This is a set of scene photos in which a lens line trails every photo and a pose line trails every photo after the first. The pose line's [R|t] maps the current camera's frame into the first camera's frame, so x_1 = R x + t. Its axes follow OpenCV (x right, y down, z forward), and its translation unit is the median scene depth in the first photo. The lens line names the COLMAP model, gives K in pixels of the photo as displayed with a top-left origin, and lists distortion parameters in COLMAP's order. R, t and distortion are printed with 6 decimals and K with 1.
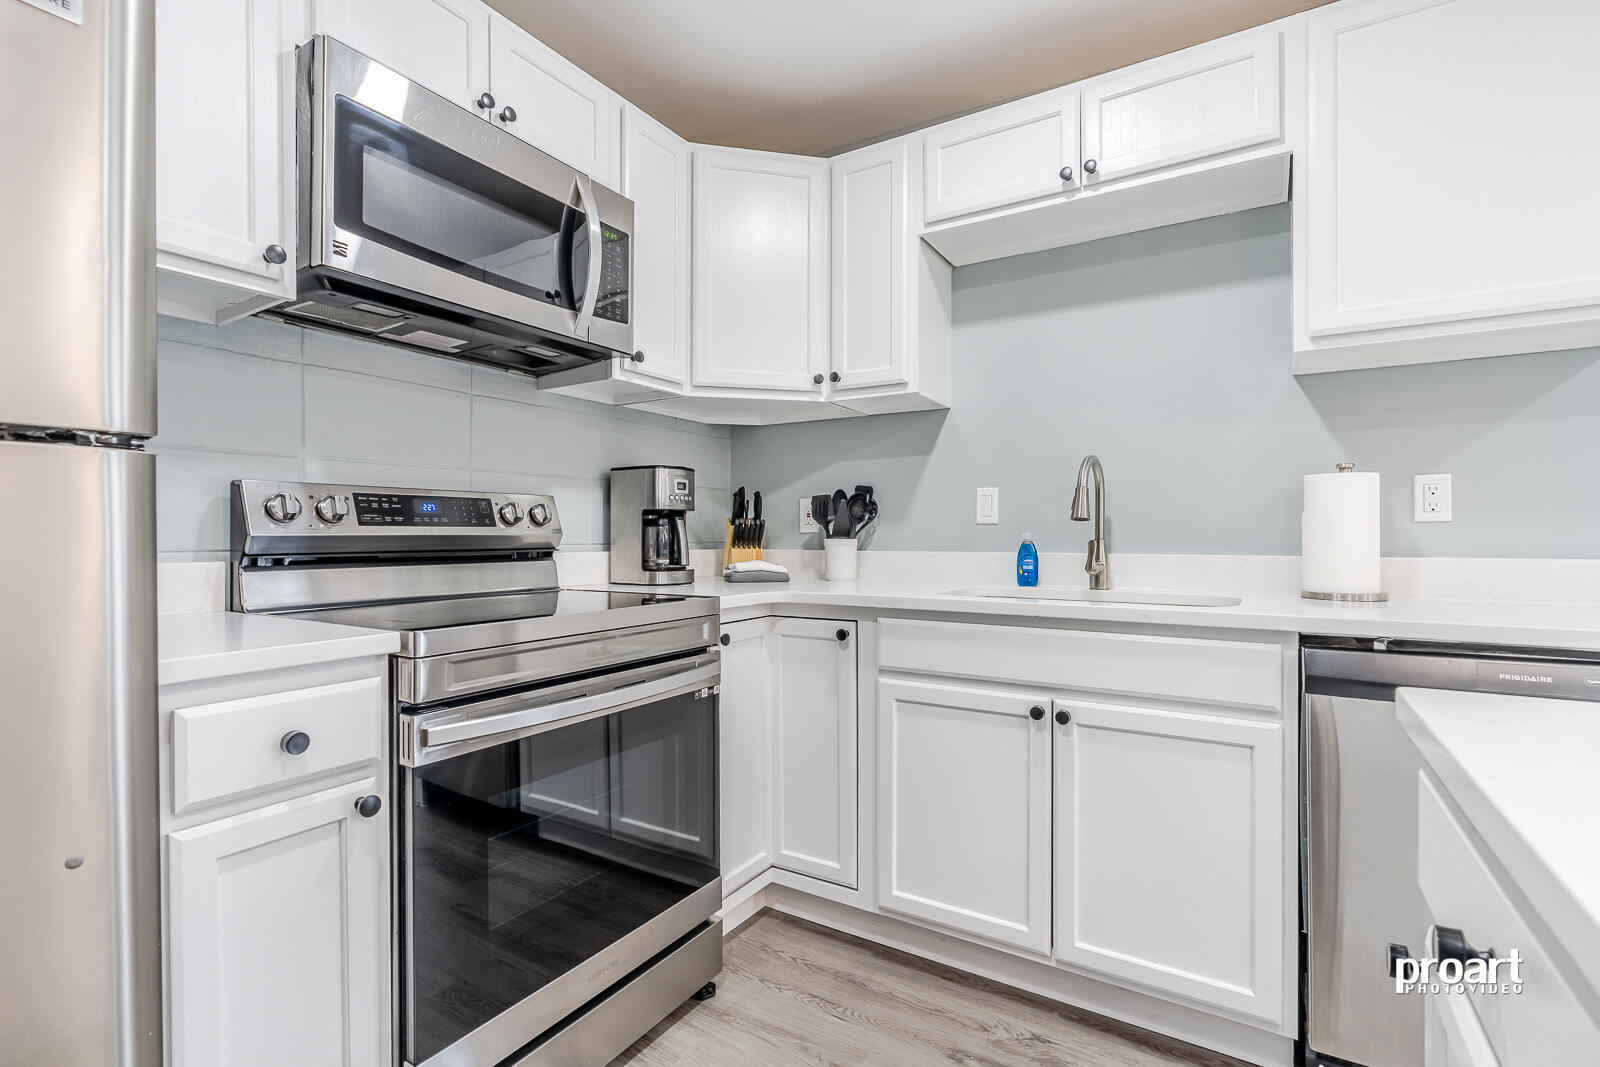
lens RADIAL K [[739.7, 0, 805.7], [0, 739.7, 536.4], [0, 0, 1]] dist [0.000308, 0.000174]
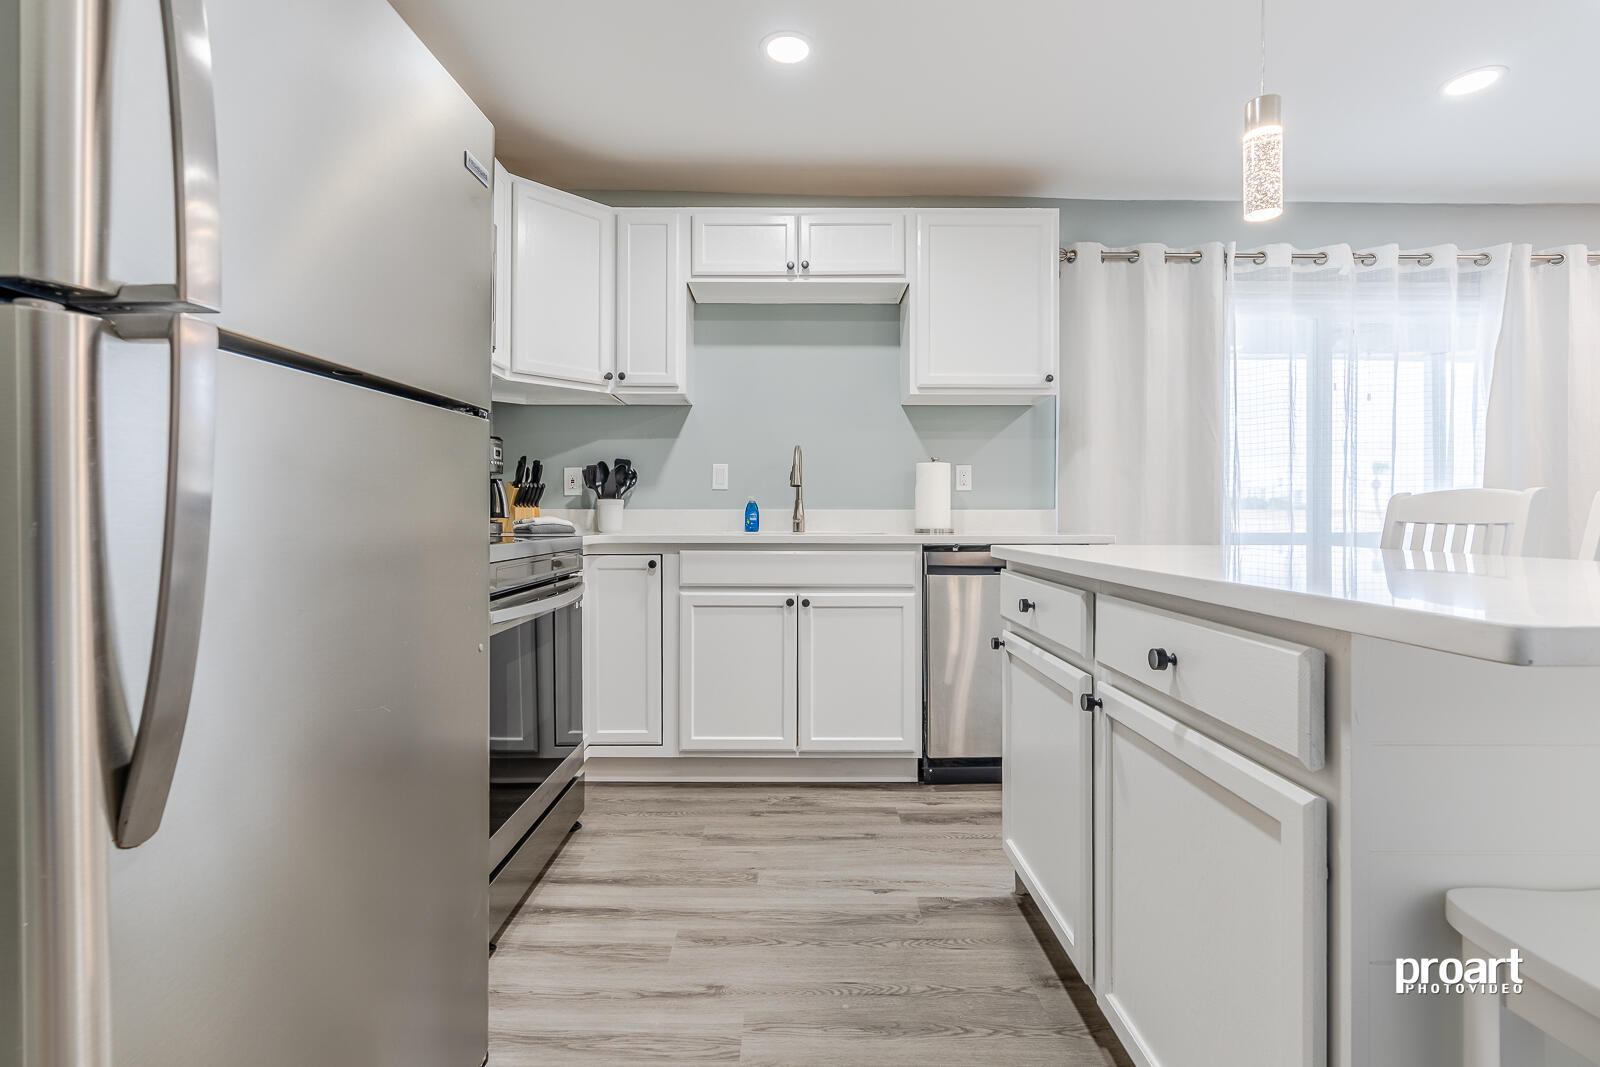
lens RADIAL K [[729.4, 0, 795.4], [0, 729.4, 516.0], [0, 0, 1]] dist [-0.002336, 0.000208]
pose [[0.851272, -0.000740, 0.524725, -0.455379], [0.000615, 1.000000, 0.000413, 0.041805], [-0.524725, -0.000029, 0.851272, -0.327562]]
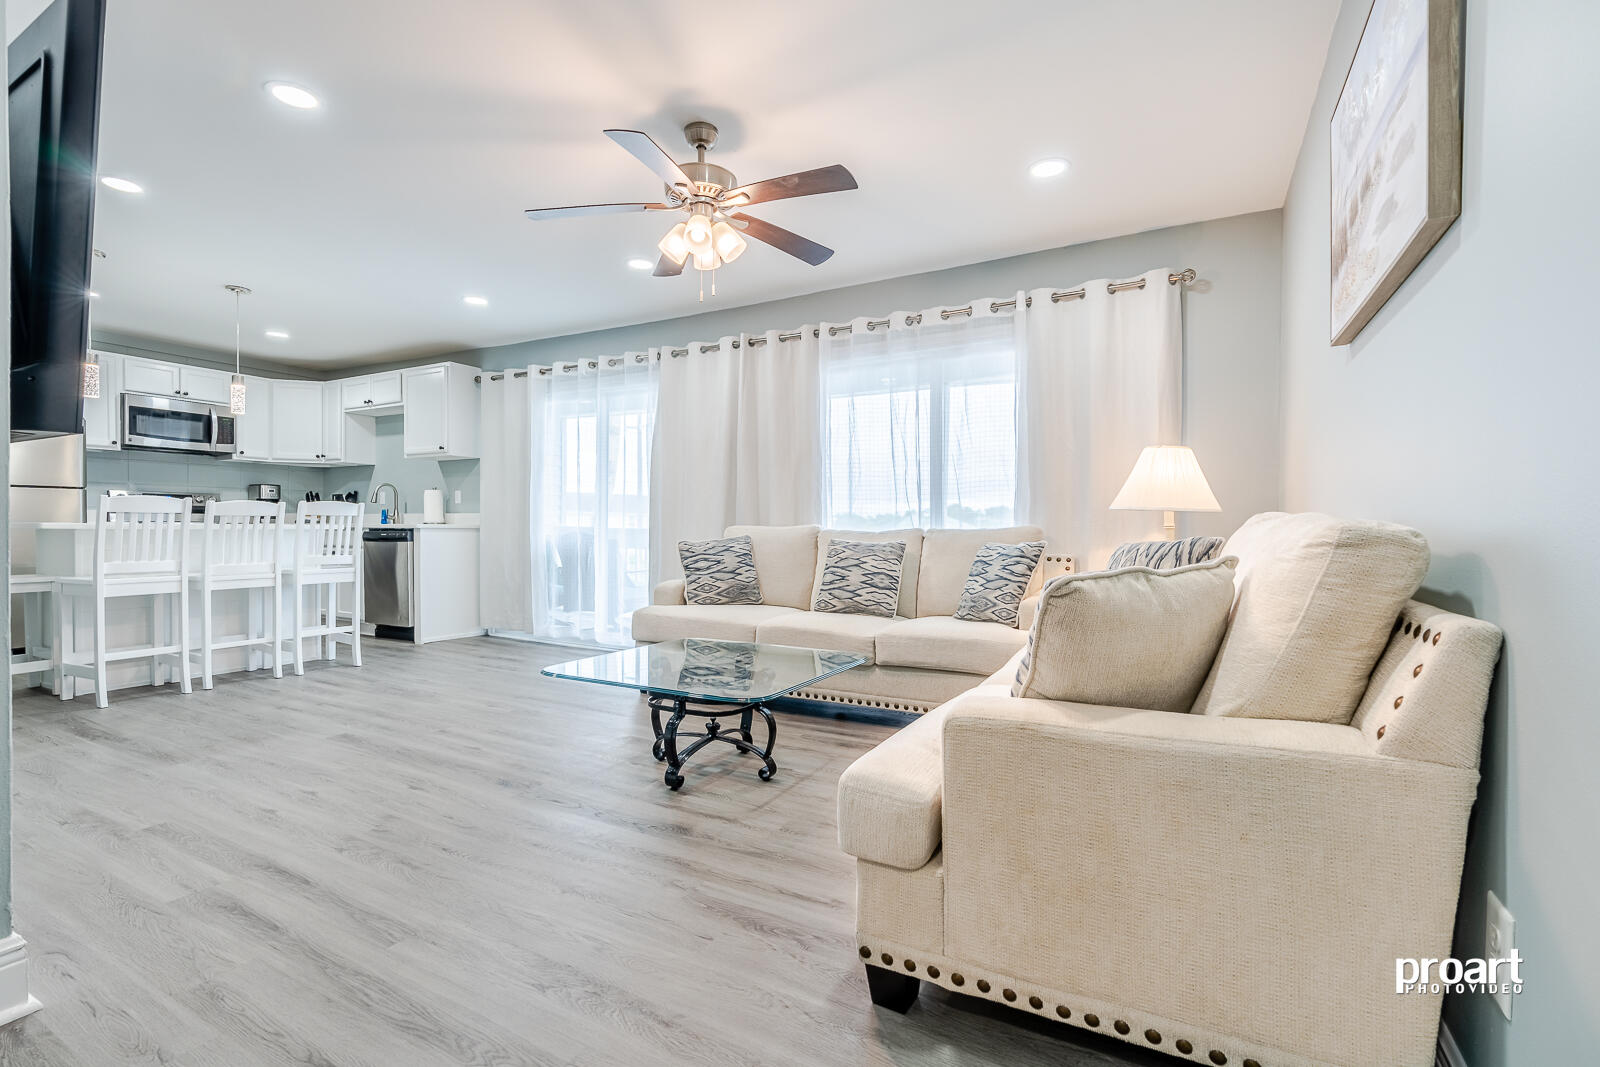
lens RADIAL K [[724.3, 0, 799.6], [0, 724.3, 537.3], [0, 0, 1]] dist [-0.001084, 0.000257]
pose [[0.998743, 0.005455, 0.049828, 2.217737], [-0.005942, 0.999936, 0.009639, 0.095541], [-0.049773, -0.009923, 0.998711, -2.484311]]
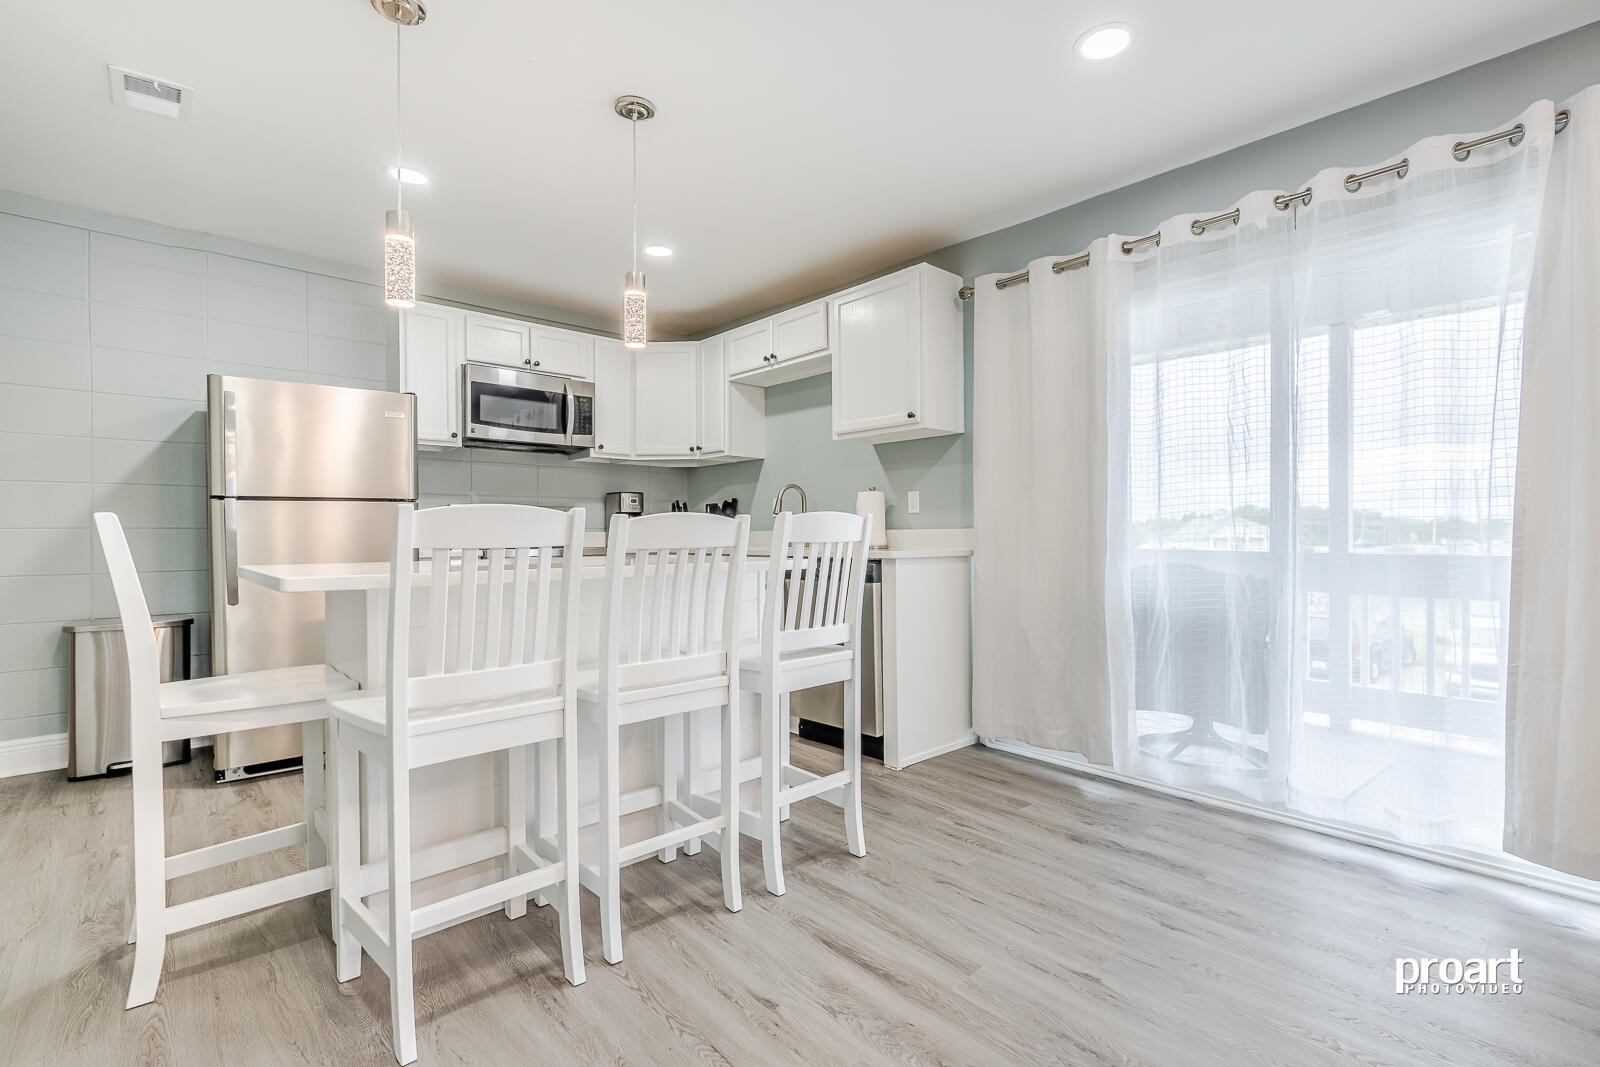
lens RADIAL K [[724.3, 0, 799.6], [0, 724.3, 537.3], [0, 0, 1]] dist [-0.001084, 0.000257]
pose [[0.961106, -0.003843, -0.276153, 1.054688], [0.003995, 0.999992, -0.000012, 0.046609], [0.276150, -0.001092, 0.961114, -1.068637]]
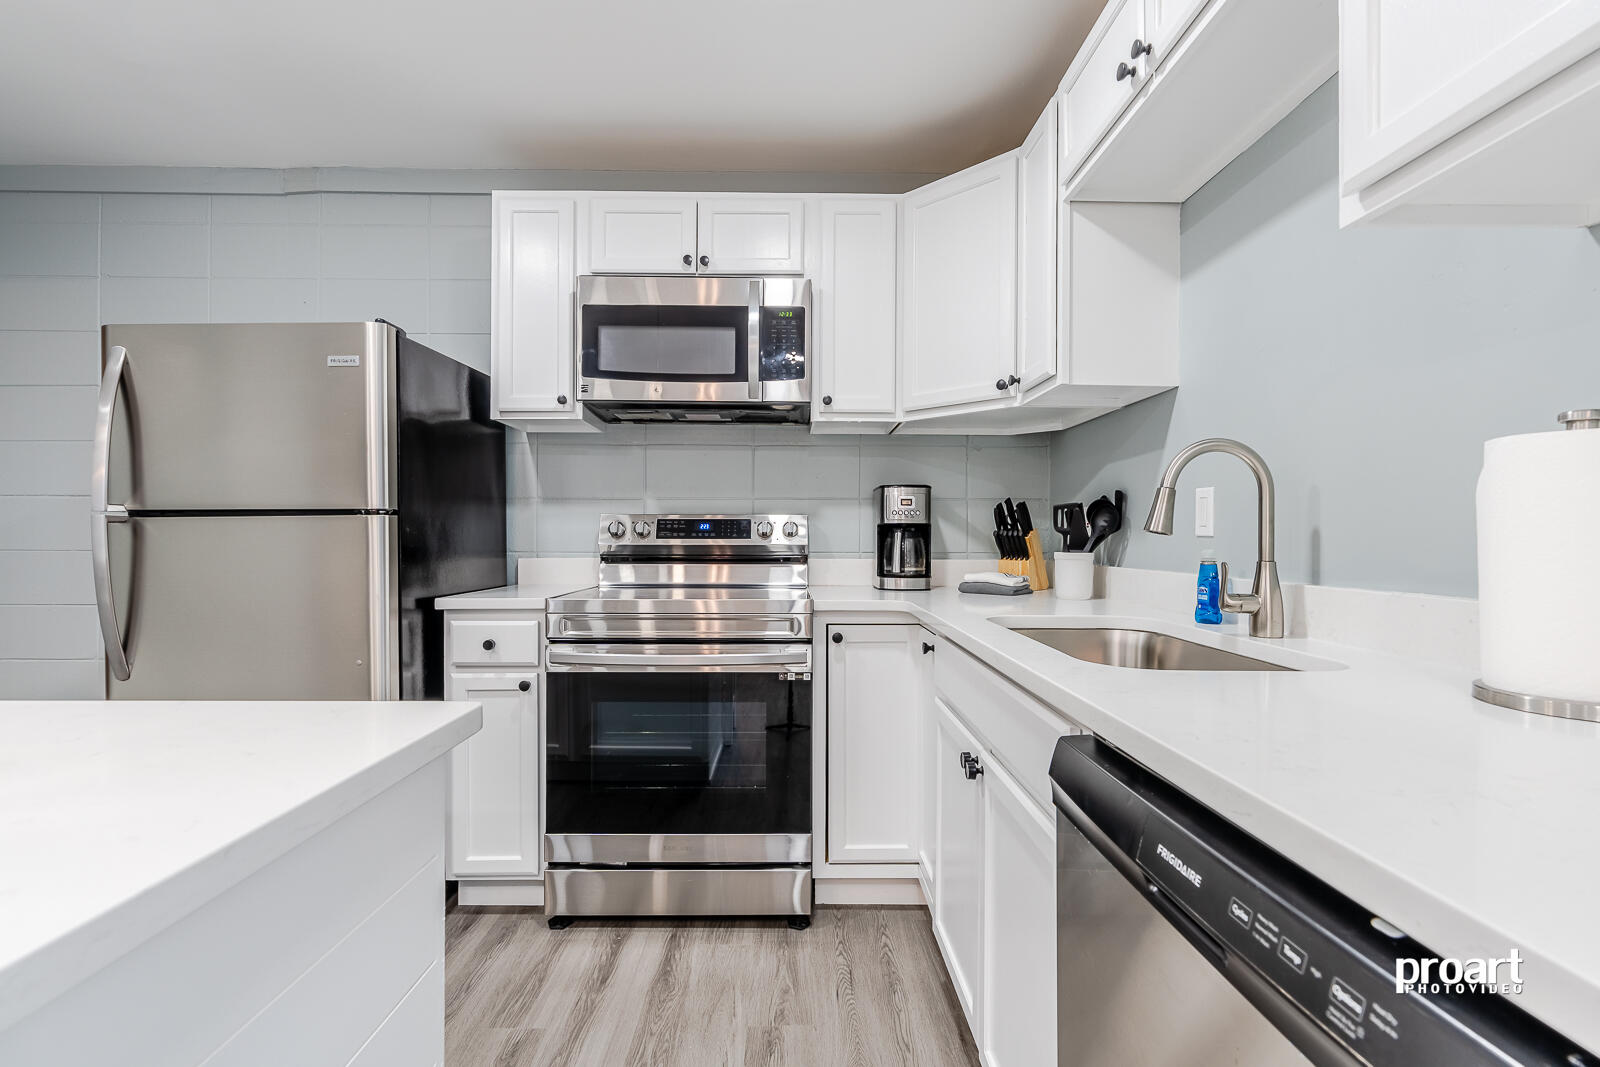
lens RADIAL K [[724.3, 0, 799.6], [0, 724.3, 537.3], [0, 0, 1]] dist [-0.001084, 0.000257]
pose [[0.540078, 0.002905, -0.841610, 0.798699], [-0.005848, 0.999983, -0.000301, -0.016469], [0.841595, 0.005085, 0.540085, 0.331984]]
